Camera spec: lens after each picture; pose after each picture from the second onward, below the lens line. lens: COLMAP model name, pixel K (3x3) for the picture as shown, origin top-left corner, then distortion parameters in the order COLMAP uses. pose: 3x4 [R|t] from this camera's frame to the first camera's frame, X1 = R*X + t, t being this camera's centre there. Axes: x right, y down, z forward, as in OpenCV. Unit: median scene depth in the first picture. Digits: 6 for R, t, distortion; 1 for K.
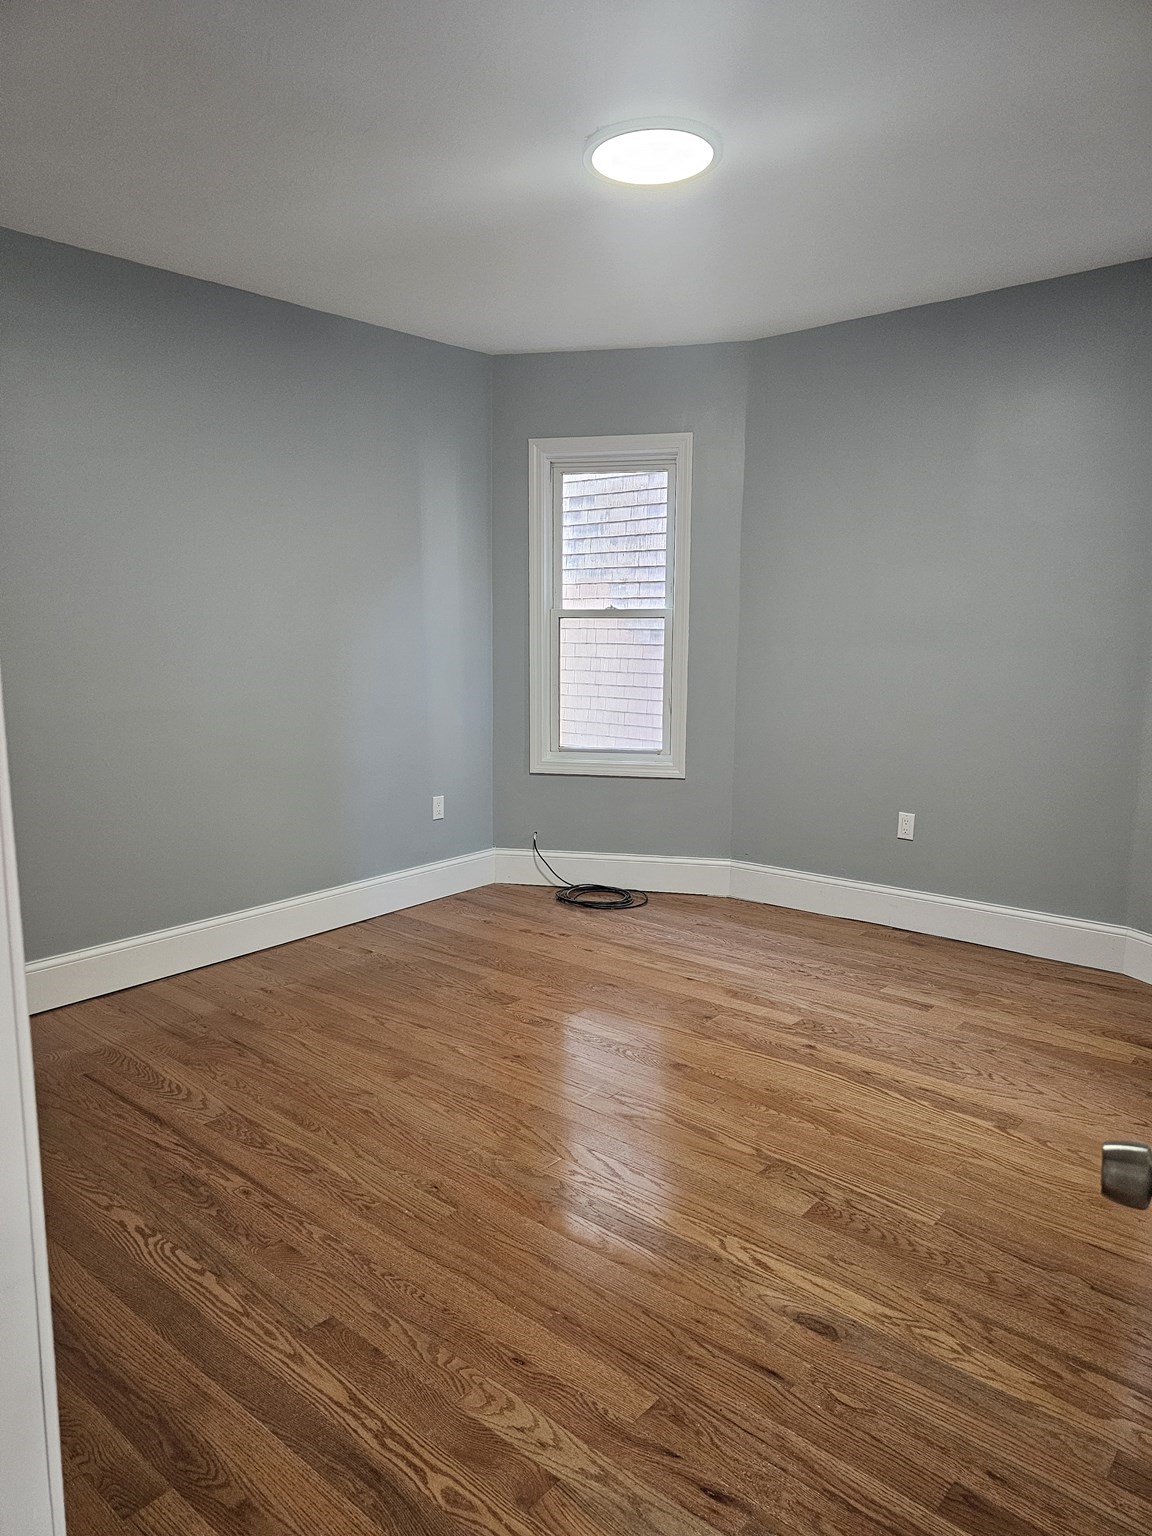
lens RADIAL K [[1052.3, 0, 568.1], [0, 1052.3, 769.2], [0, 0, 1]] dist [0.063159, -0.051959]
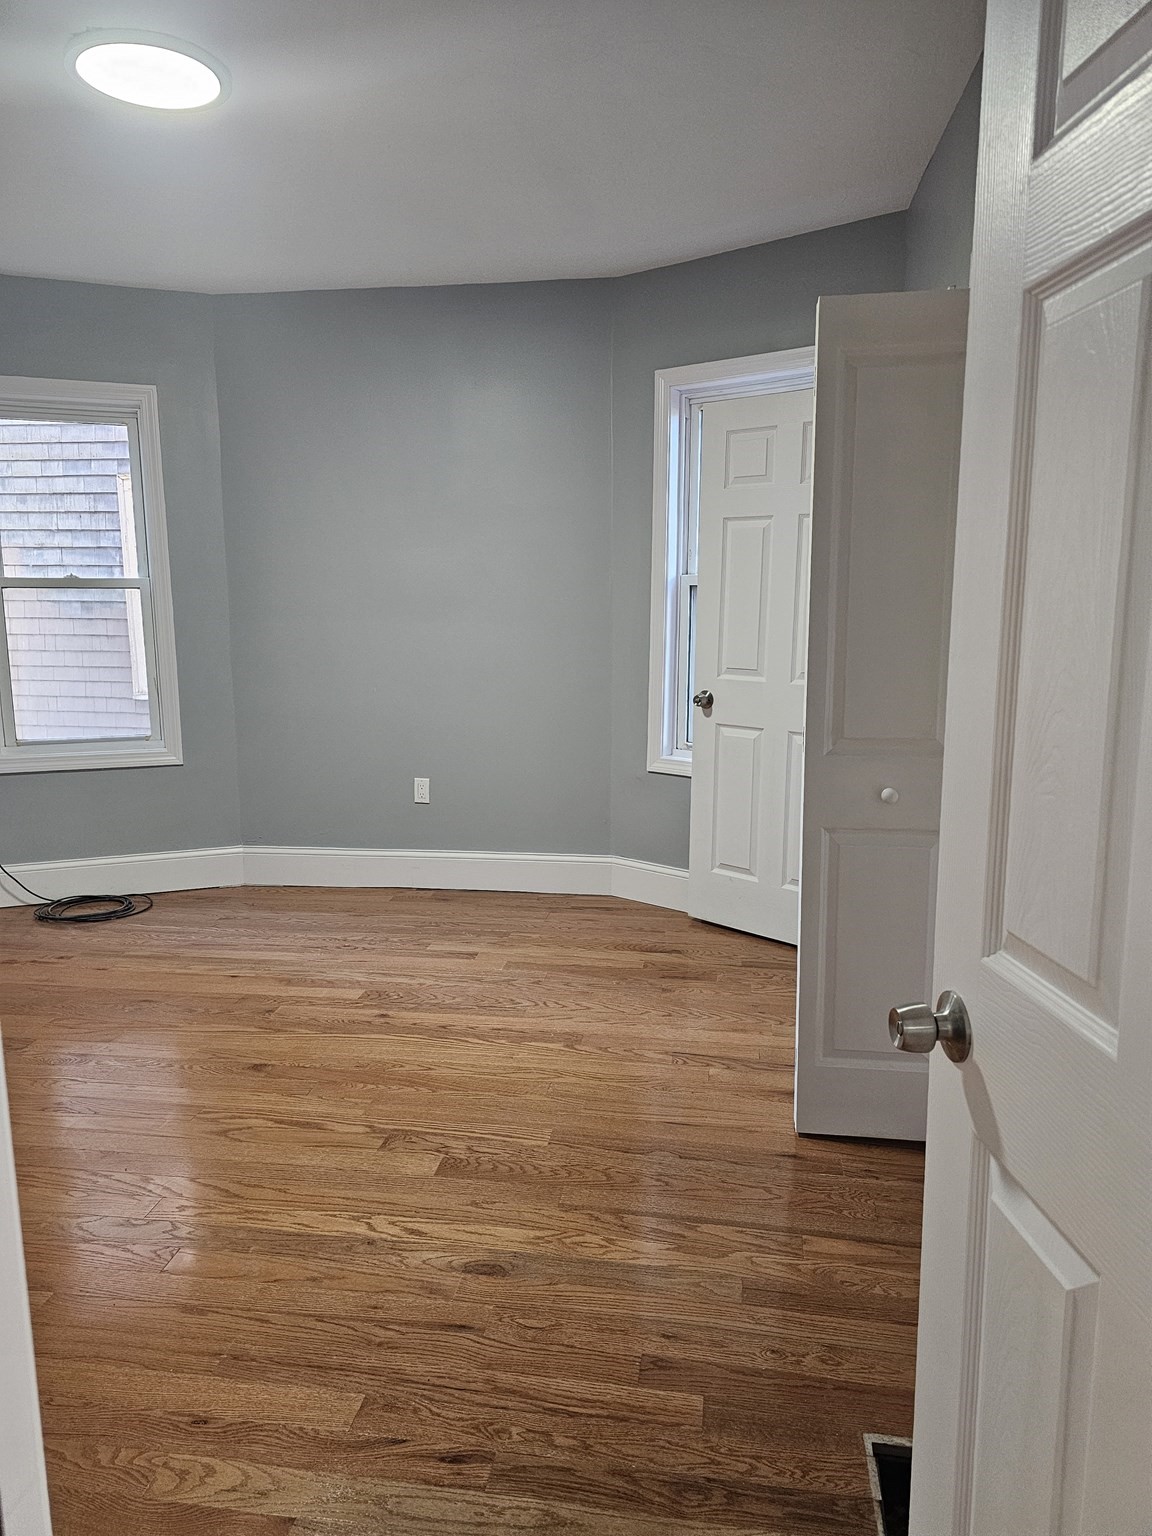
lens RADIAL K [[1052.3, 0, 595.1], [0, 1052.3, 763.7], [0, 0, 1]] dist [0.063159, -0.051959]
pose [[0.841654, -0.089911, 0.532479, -0.140047], [0.078891, 0.995935, 0.043470, -0.007164], [-0.534223, 0.005421, 0.845326, 0.041268]]
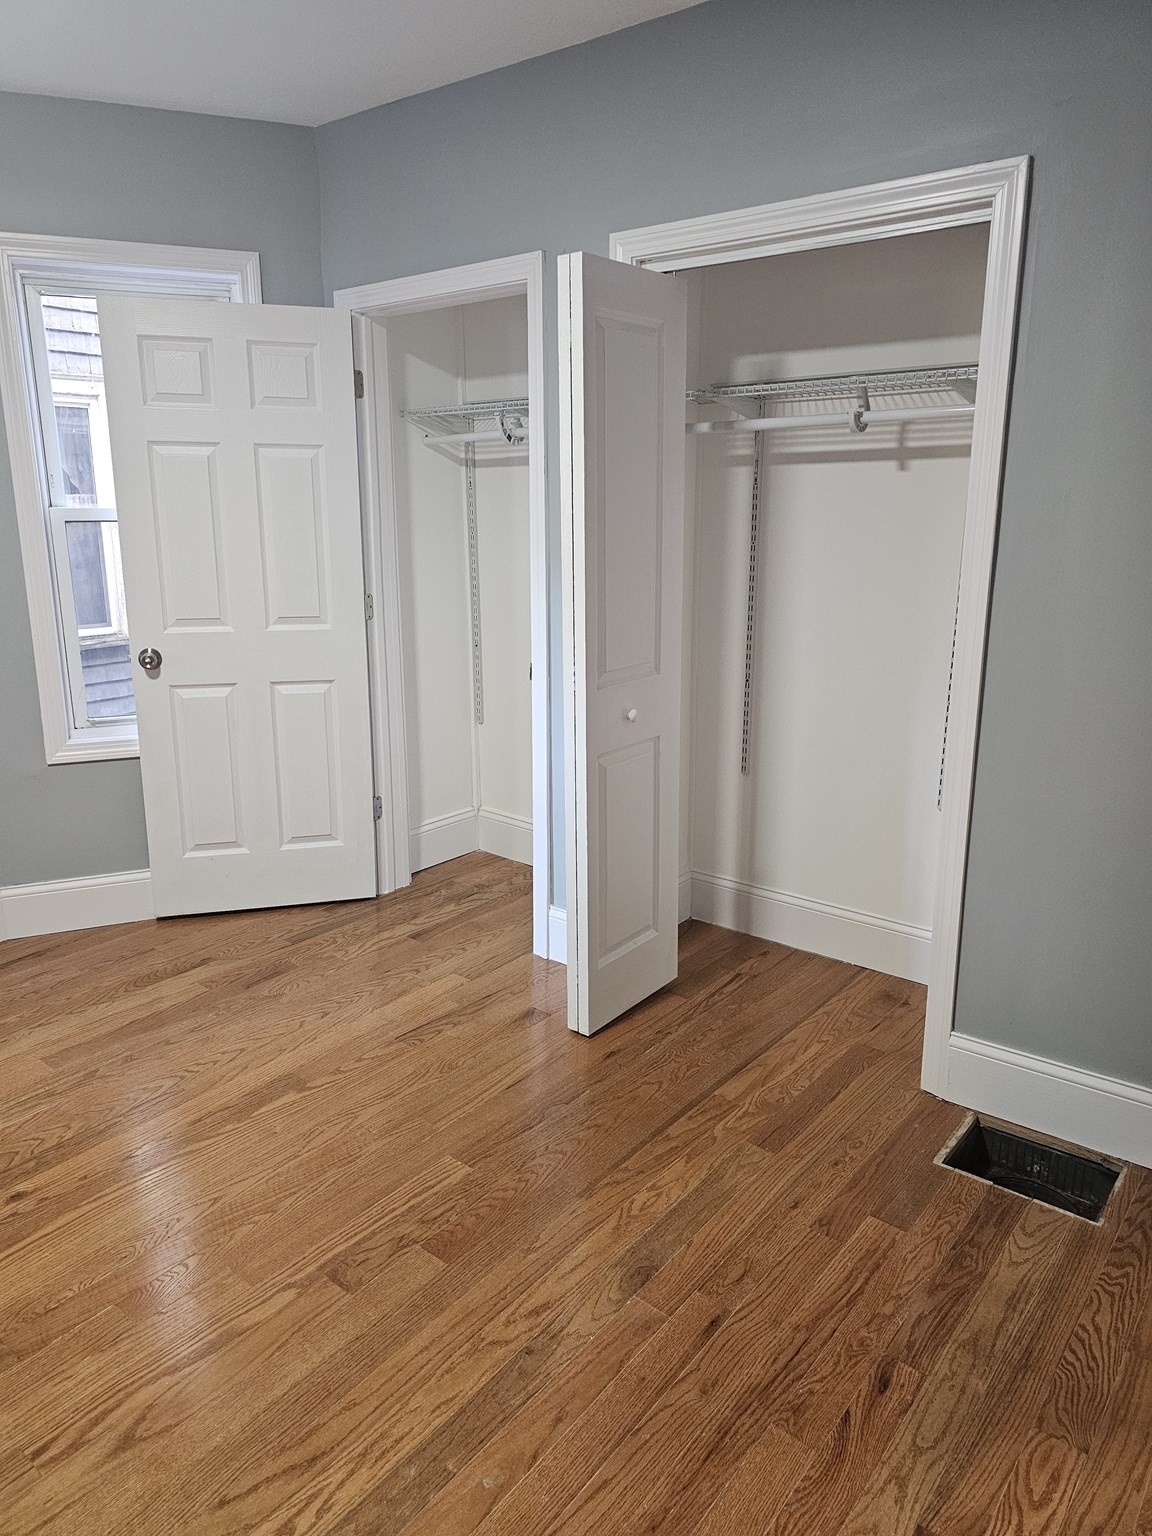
lens RADIAL K [[1052.3, 0, 589.6], [0, 1052.3, 727.7], [0, 0, 1]] dist [0.063159, -0.051959]
pose [[-0.053809, -0.209254, 0.976380, -0.451682], [0.145398, 0.965733, 0.214985, -0.132375], [-0.987909, 0.153532, -0.021540, 0.734550]]
